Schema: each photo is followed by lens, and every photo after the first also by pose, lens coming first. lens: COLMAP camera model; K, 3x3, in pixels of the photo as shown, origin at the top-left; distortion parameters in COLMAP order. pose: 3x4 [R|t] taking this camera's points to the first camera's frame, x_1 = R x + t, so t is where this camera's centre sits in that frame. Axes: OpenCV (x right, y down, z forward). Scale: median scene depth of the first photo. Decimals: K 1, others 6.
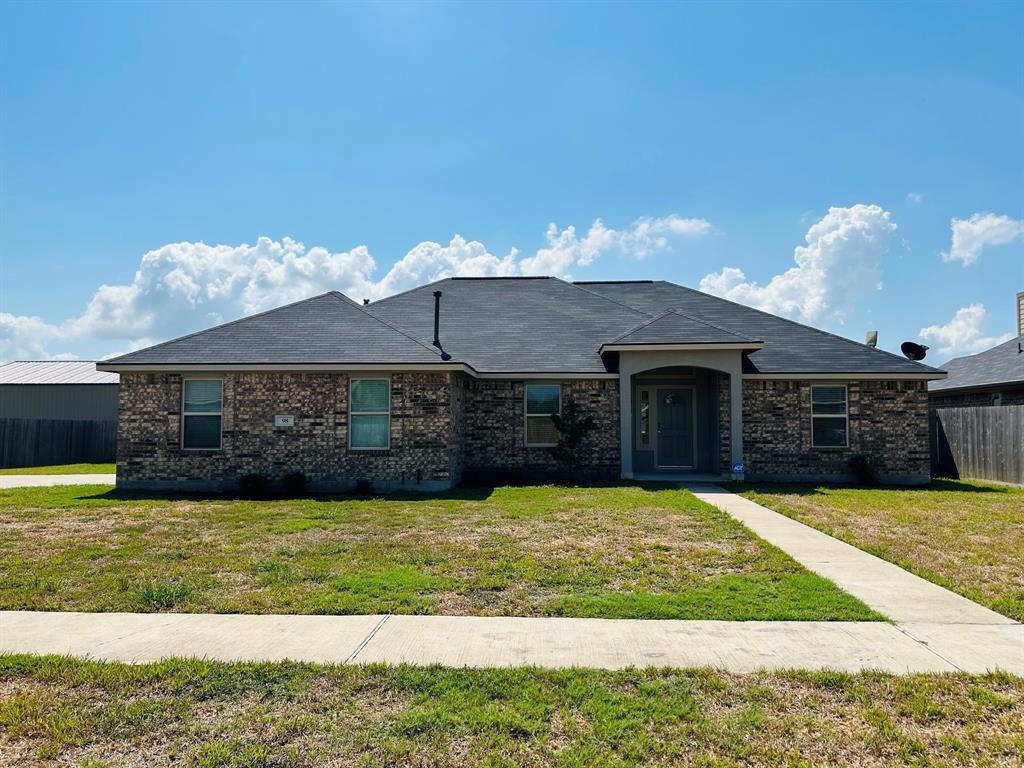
lens RADIAL K [[781.2, 0, 513.6], [0, 781.2, 382.6], [0, 0, 1]] dist [0.100568, -0.245067]
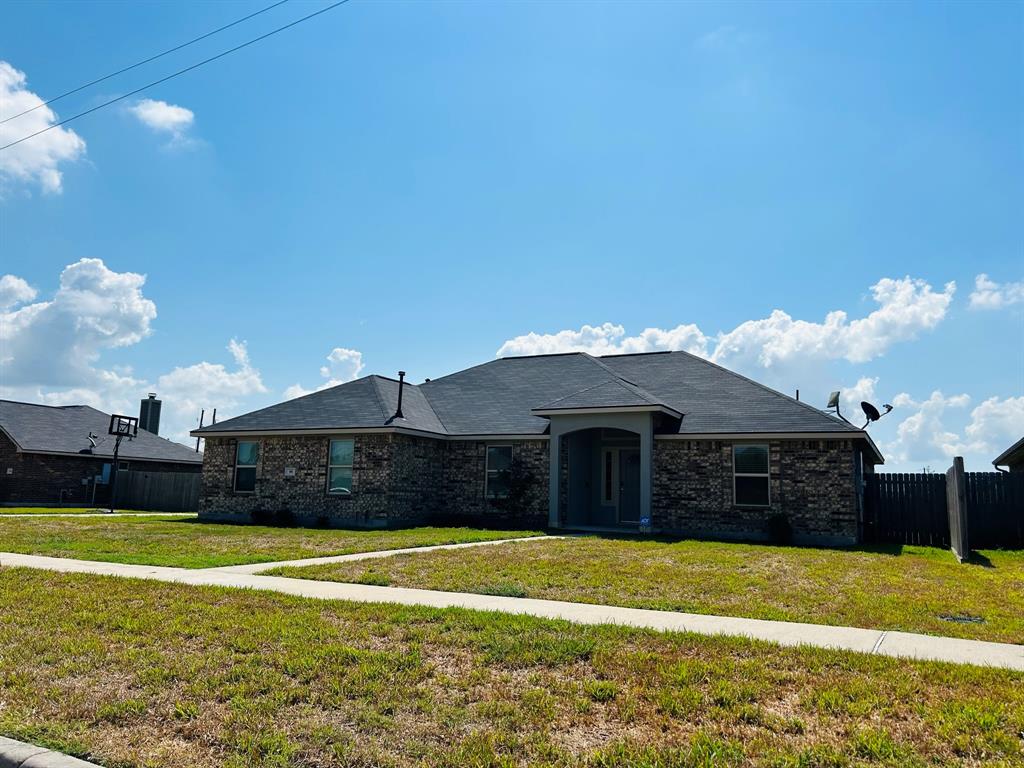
lens RADIAL K [[768.6, 0, 510.3], [0, 768.6, 381.2], [0, 0, 1]] dist [0.157205, -0.455618]
pose [[0.907484, -0.039465, -0.418228, 0.618856], [-0.002615, 0.995027, -0.099566, 0.025409], [0.420078, 0.091449, 0.902869, -0.068365]]
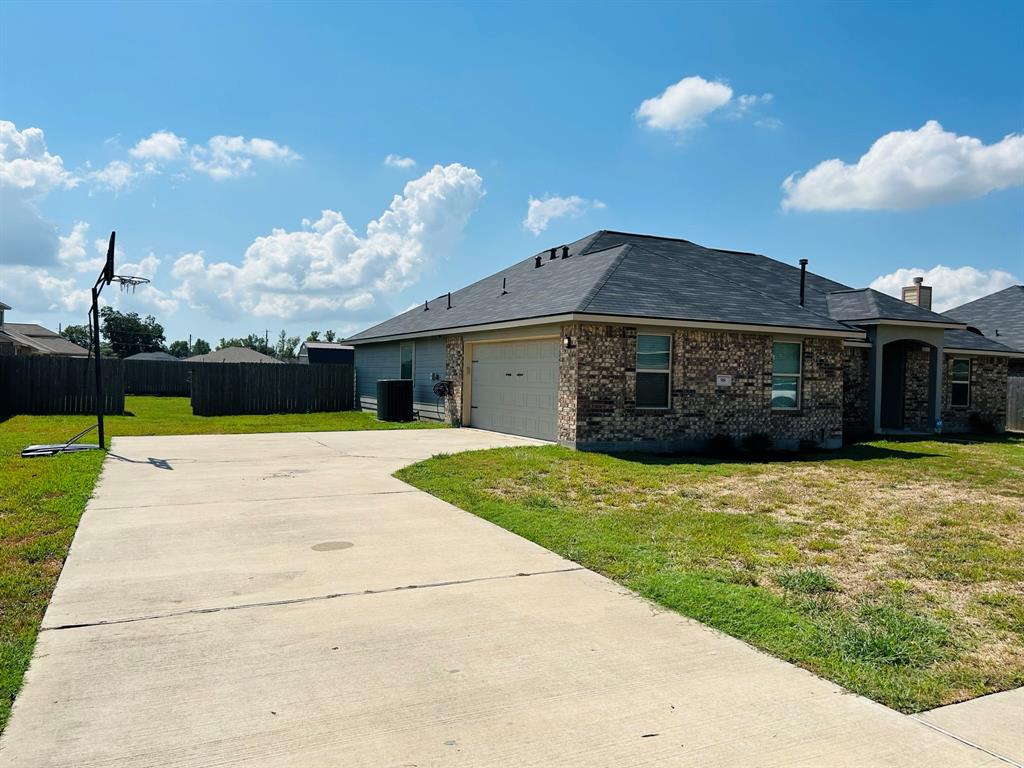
lens RADIAL K [[782.3, 0, 473.4], [0, 782.3, 384.0], [0, 0, 1]] dist [0.049689, -0.099803]
pose [[0.884713, 0.017762, 0.465797, -1.026440], [-0.054212, 0.996413, 0.064974, 0.005669], [-0.462973, -0.082735, 0.882503, 0.267445]]
